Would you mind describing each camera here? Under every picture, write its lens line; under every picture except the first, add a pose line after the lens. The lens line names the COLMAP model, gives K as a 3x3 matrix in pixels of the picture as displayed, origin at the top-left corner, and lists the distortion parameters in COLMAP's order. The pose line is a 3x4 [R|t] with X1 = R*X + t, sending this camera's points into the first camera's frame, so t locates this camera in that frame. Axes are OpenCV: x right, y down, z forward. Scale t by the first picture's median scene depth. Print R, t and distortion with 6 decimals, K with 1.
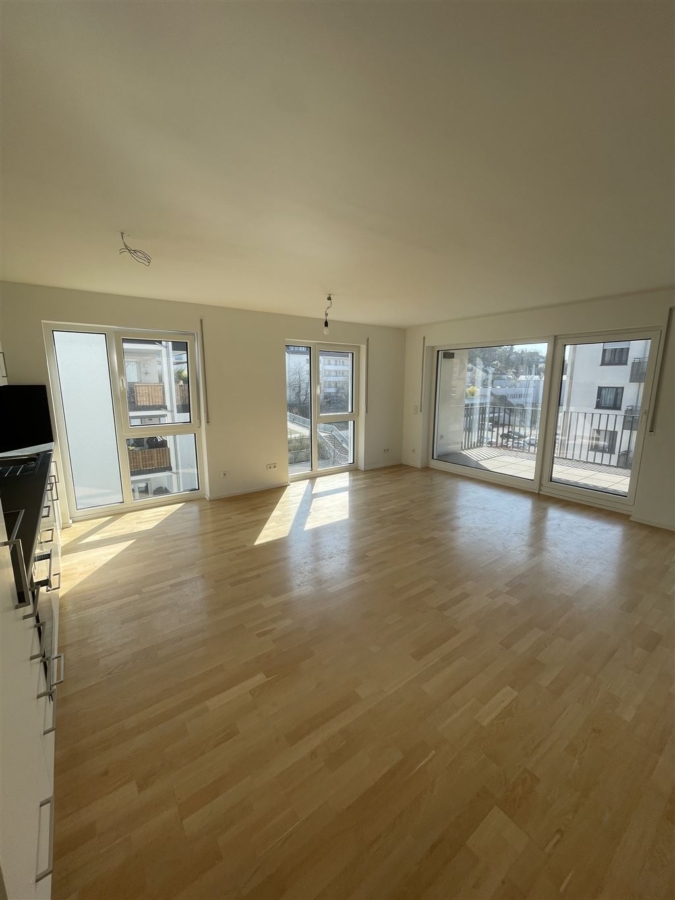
lens RADIAL K [[360.4, 0, 337.5], [0, 360.4, 450.0], [0, 0, 1]] dist [-0.000331, 0.000007]
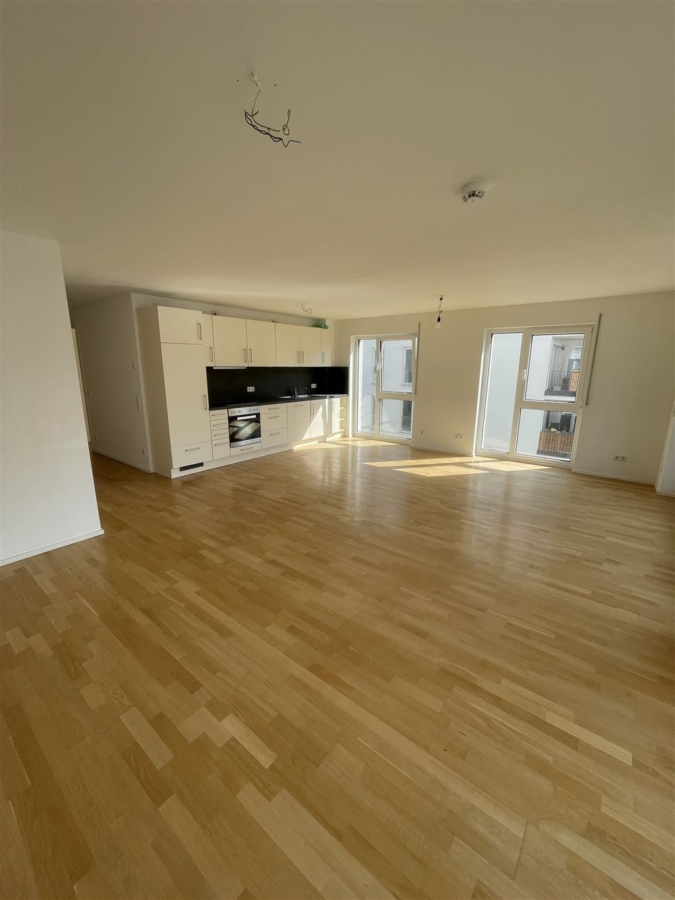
lens RADIAL K [[362.7, 0, 338.3], [0, 362.7, 446.9], [0, 0, 1]] dist [-0.000695, 0.000092]
pose [[0.267166, 0.212430, -0.939945, 1.242320], [-0.189467, 0.967941, 0.164904, -0.064129], [0.944841, 0.134032, 0.298850, 0.367706]]
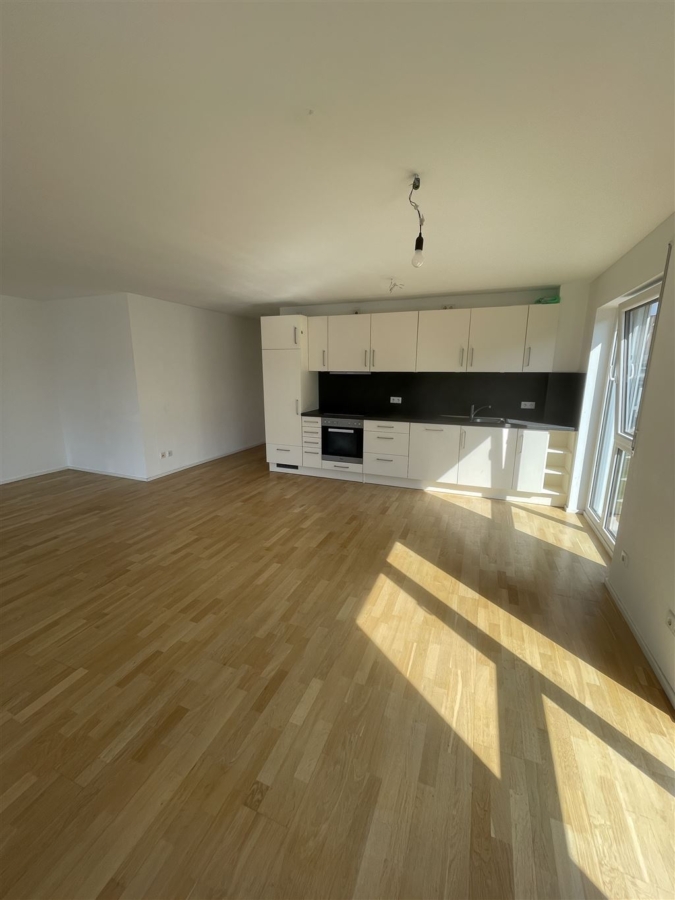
lens RADIAL K [[362.7, 0, 338.3], [0, 362.7, 446.9], [0, 0, 1]] dist [-0.000695, 0.000092]
pose [[-0.850826, 0.105256, -0.514798, 0.346156], [-0.105946, 0.925244, 0.364279, -0.283449], [0.514656, 0.364479, -0.776070, 1.494683]]
